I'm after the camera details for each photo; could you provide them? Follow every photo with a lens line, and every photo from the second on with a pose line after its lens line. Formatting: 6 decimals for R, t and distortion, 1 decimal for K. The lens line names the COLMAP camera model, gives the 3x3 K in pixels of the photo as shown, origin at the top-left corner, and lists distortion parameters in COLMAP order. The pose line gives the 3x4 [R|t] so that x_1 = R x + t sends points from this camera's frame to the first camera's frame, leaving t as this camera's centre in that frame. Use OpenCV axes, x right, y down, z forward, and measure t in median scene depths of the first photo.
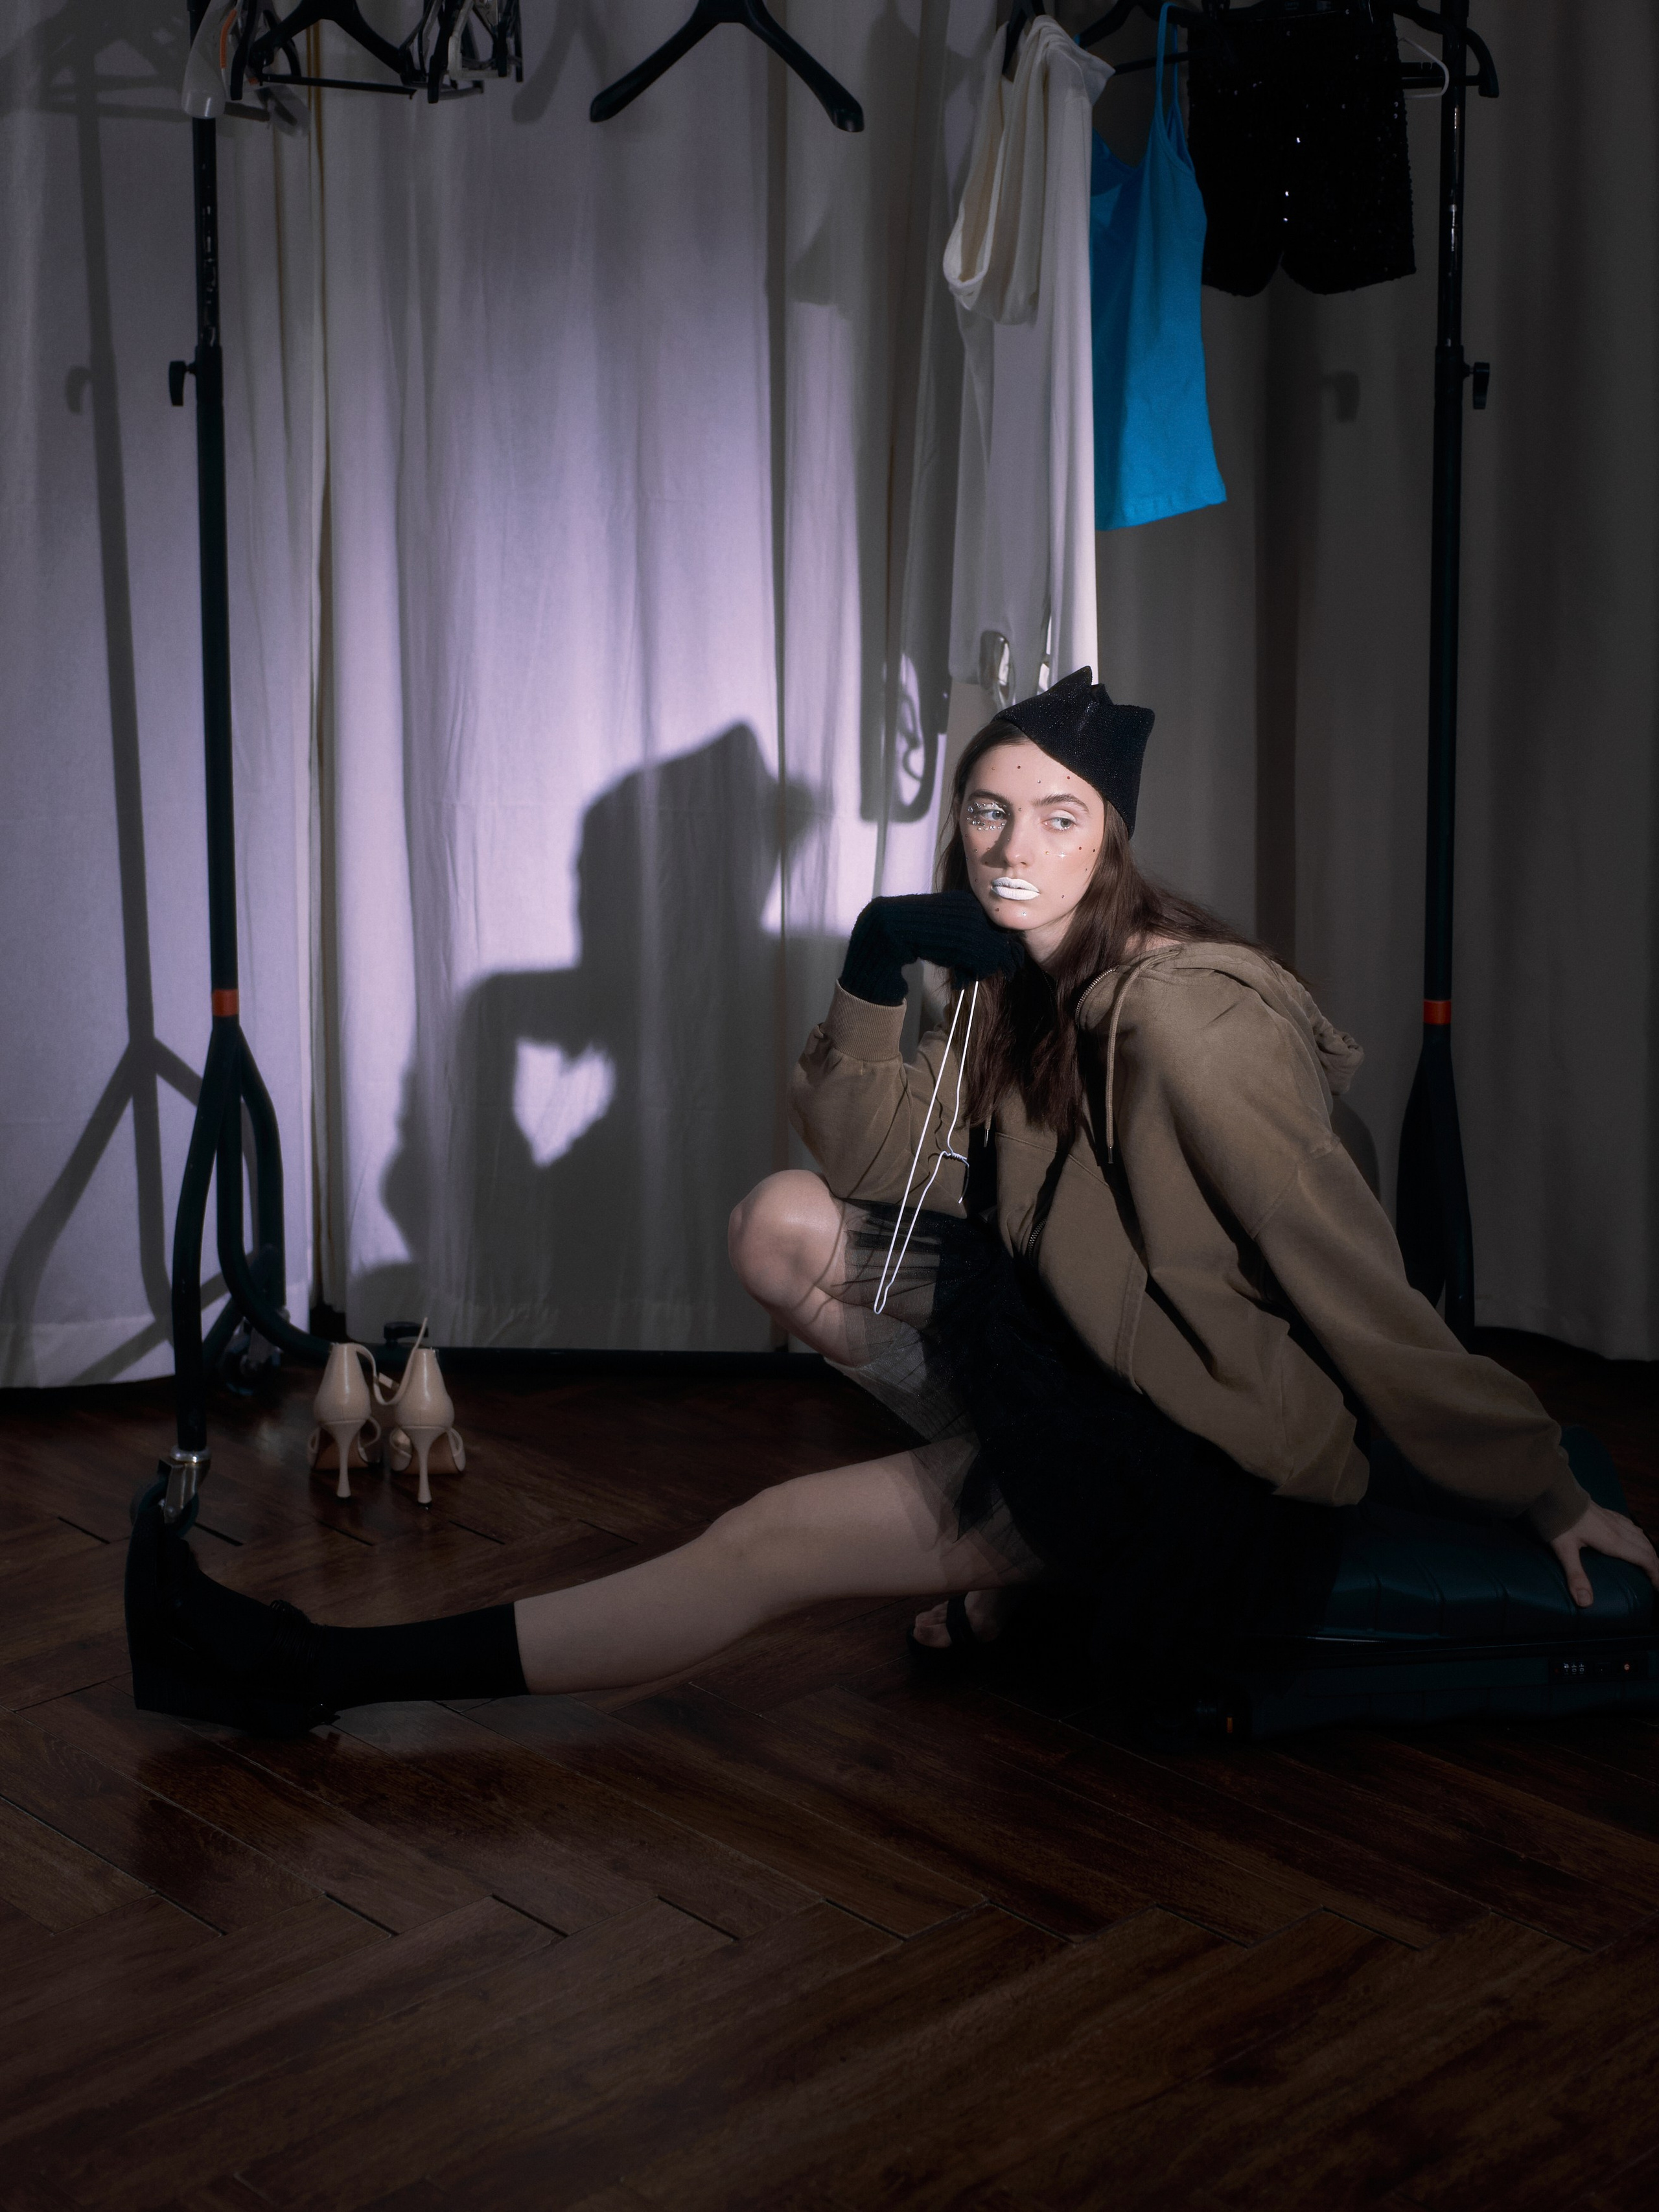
lens RADIAL K [[3121.7, 0, 830.0], [0, 3121.7, 1105.9], [0, 0, 1]] dist [-0.053761, 0.000000]
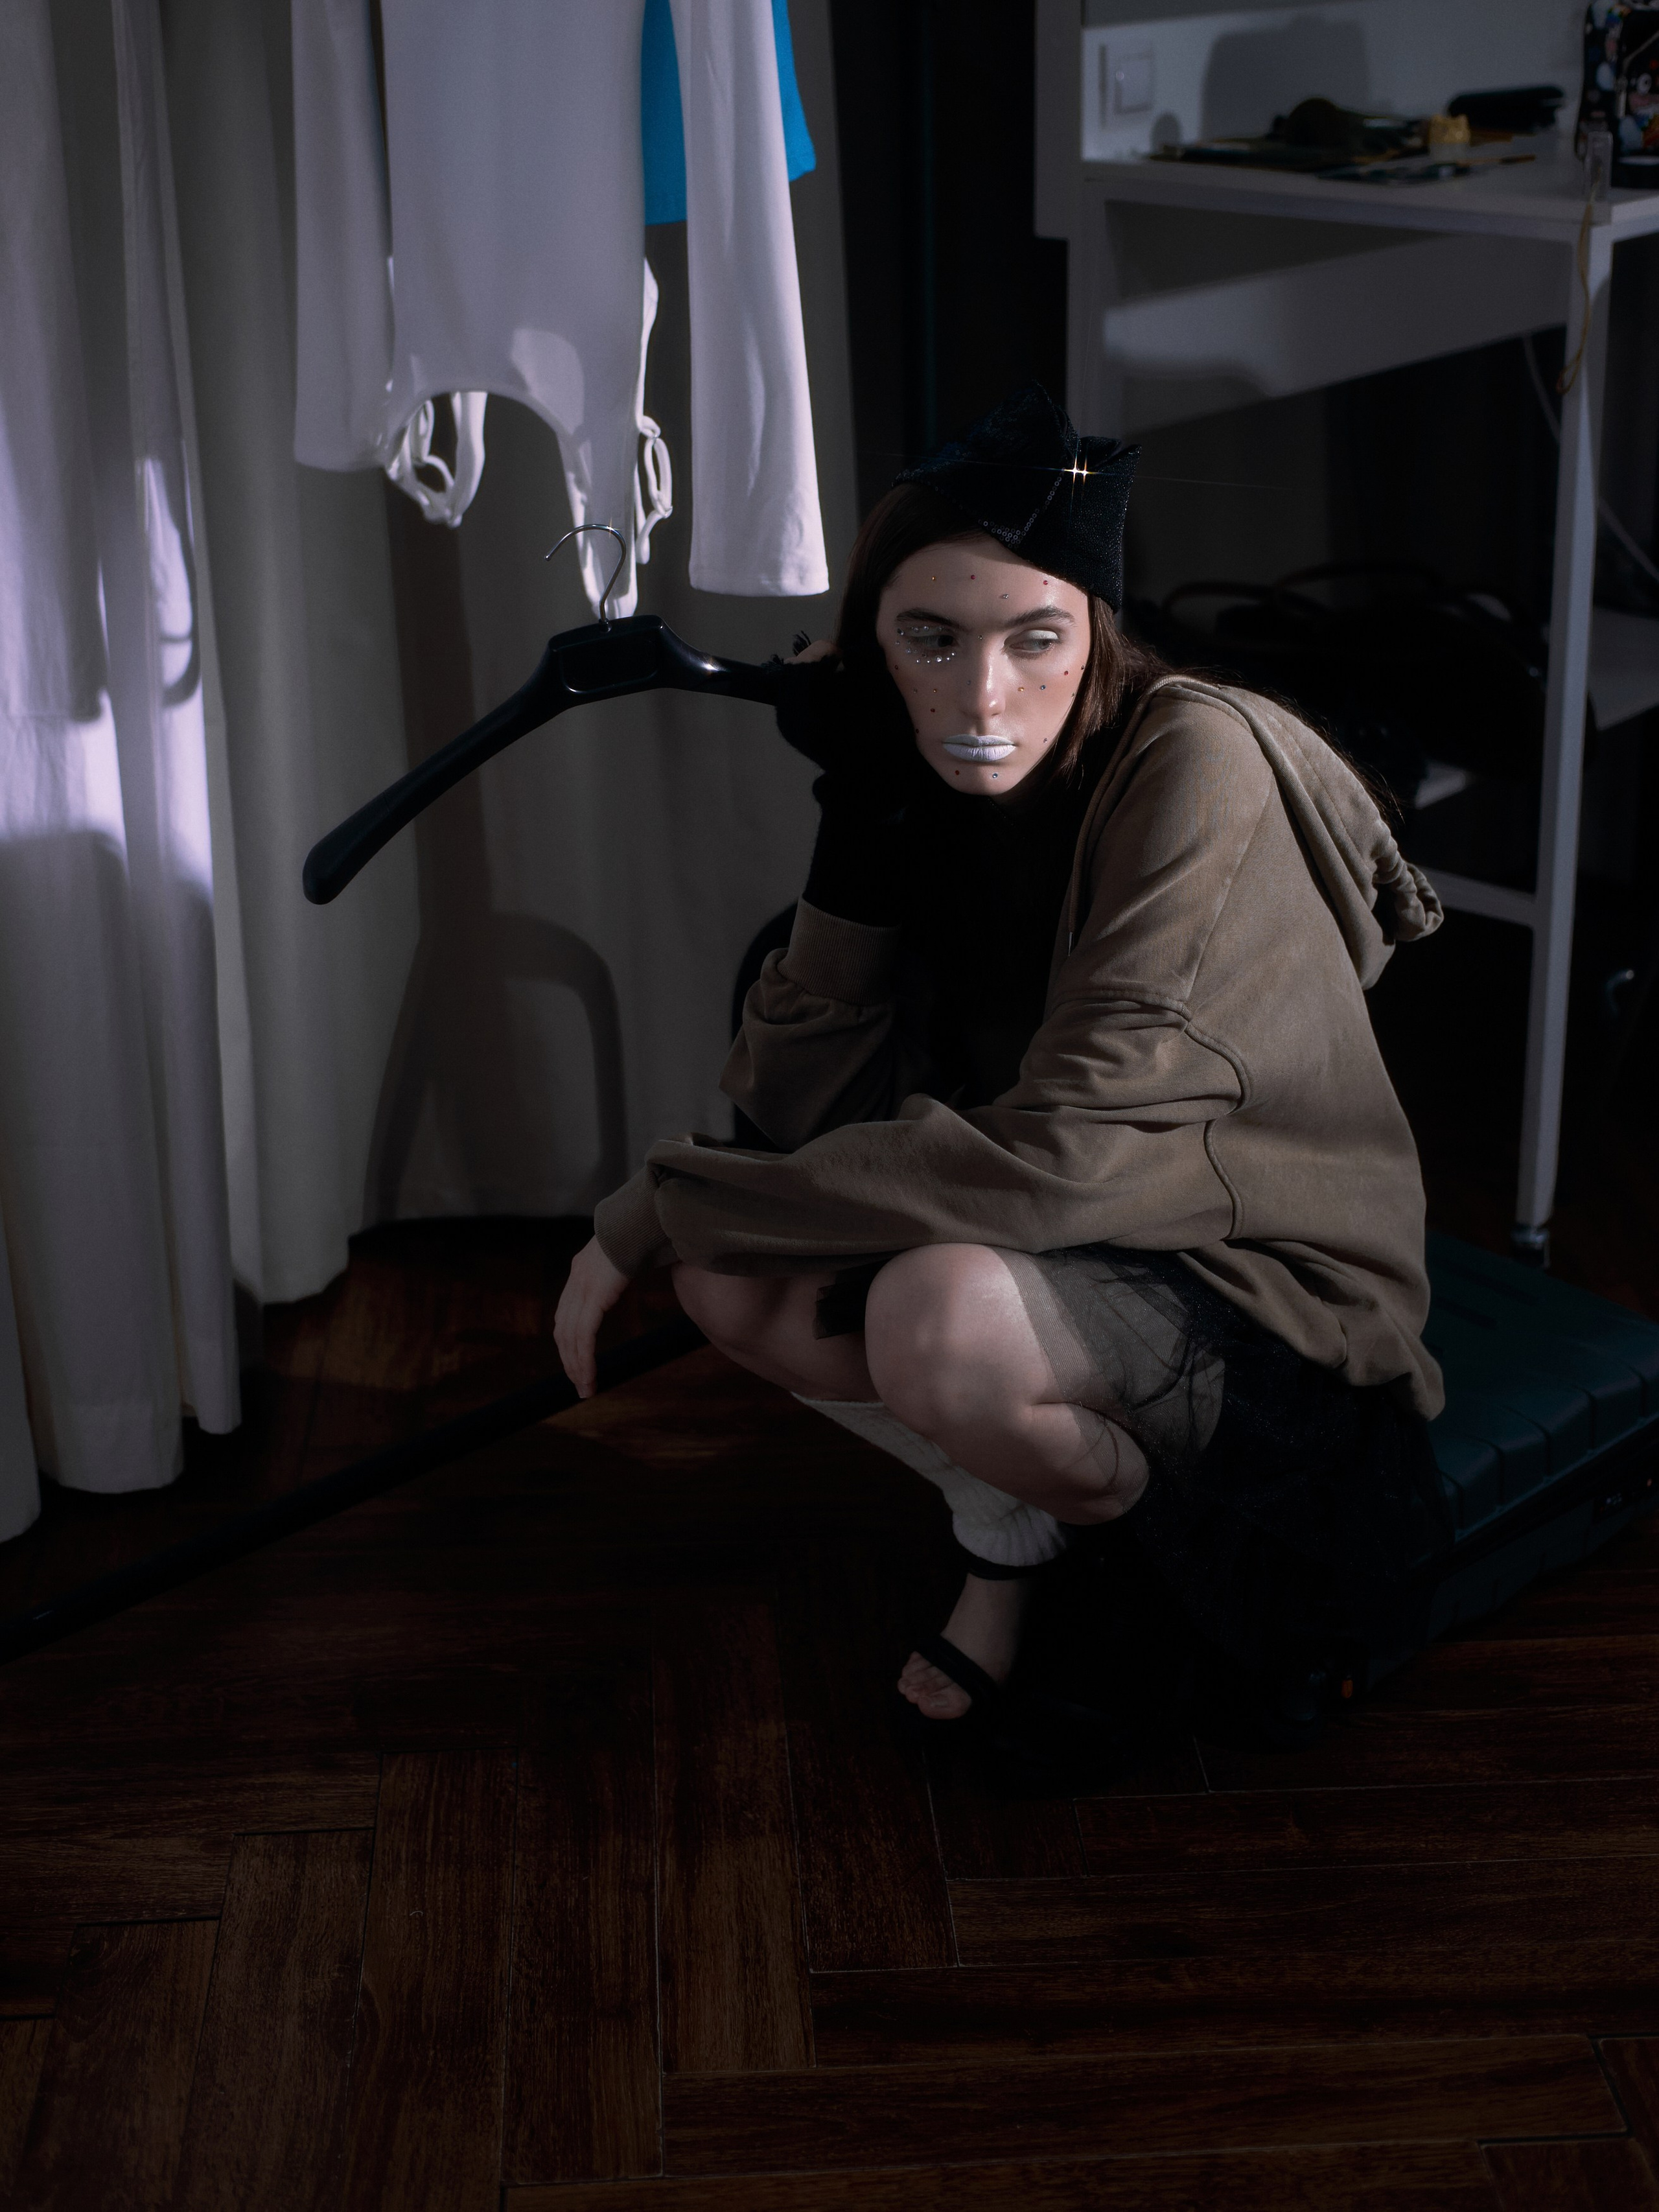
lens RADIAL K [[3121.7, 0, 830.3], [0, 3121.7, 1107.4], [0, 0, 1]] dist [-0.053761, 0.000000]
pose [[0.575607, -0.248653, 0.779005, -0.542678], [0.131266, 0.968390, 0.212111, -0.146794], [-0.807122, -0.019836, 0.590051, 0.611750]]
